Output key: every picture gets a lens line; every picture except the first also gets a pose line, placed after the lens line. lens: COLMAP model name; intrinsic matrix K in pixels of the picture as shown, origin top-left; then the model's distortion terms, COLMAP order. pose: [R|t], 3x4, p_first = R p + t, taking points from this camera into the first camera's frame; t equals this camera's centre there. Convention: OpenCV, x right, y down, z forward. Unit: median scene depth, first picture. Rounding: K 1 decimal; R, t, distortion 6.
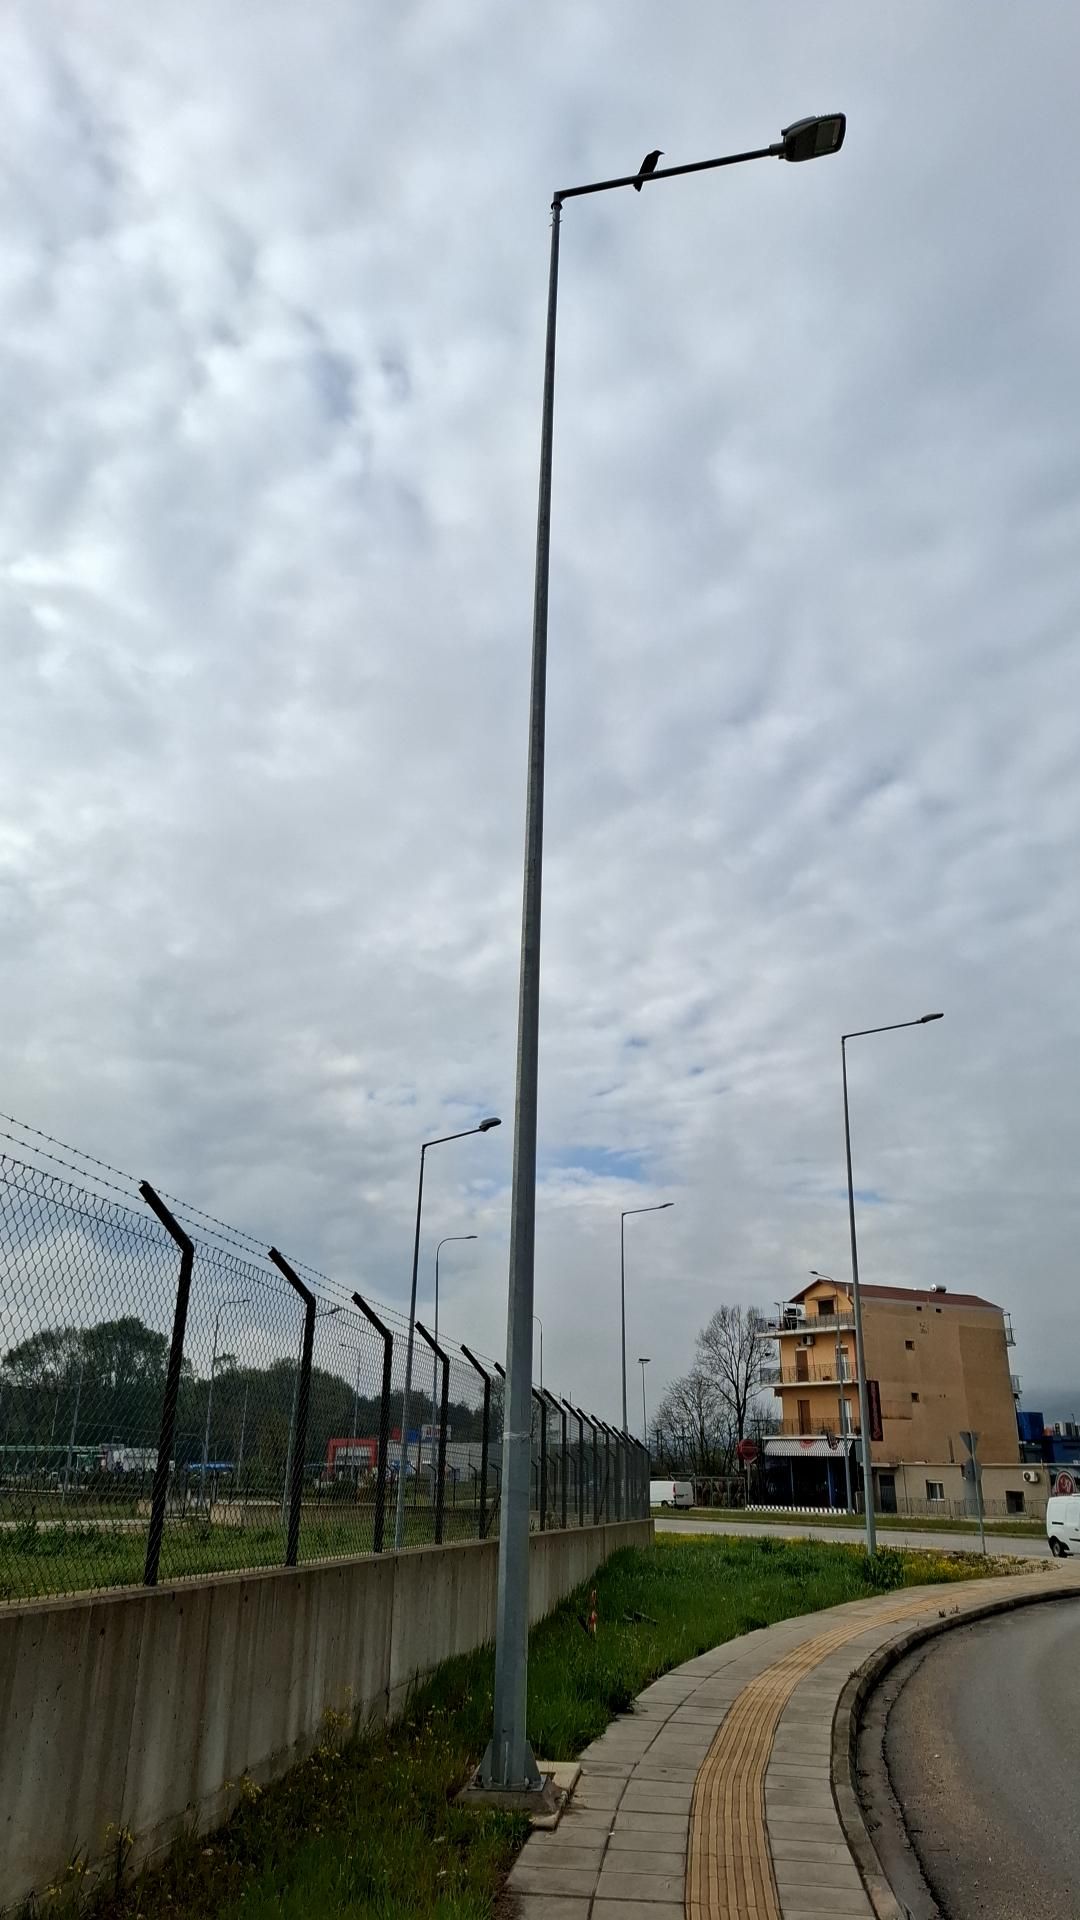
lens RADIAL K [[1417.0, 0, 527.2], [0, 1417.0, 962.1], [0, 0, 1]] dist [0.165104, -0.210020]
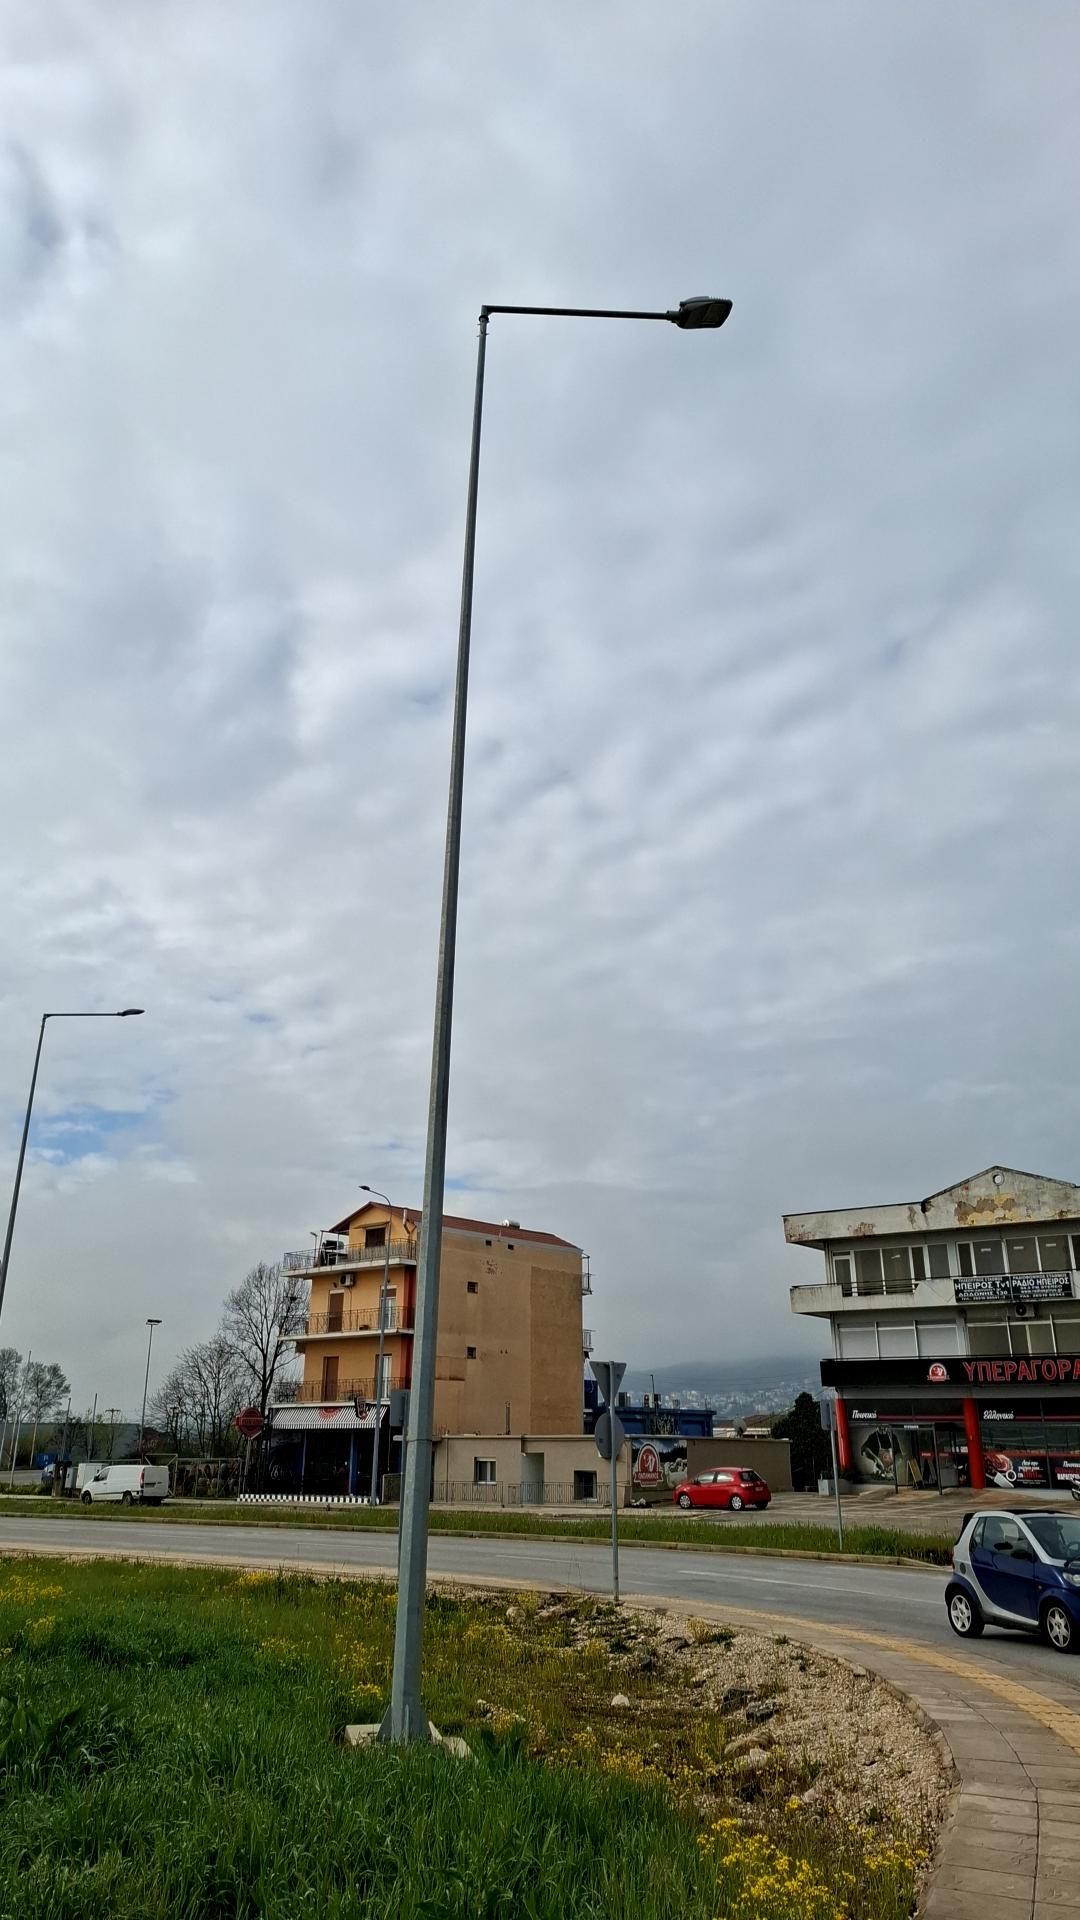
lens RADIAL K [[1417.0, 0, 527.2], [0, 1417.0, 962.1], [0, 0, 1]] dist [0.165104, -0.210020]
pose [[0.954482, 0.101448, 0.280485, 0.054585], [-0.104615, 0.994506, -0.003699, 0.085917], [-0.279319, -0.025813, 0.959851, 0.239449]]
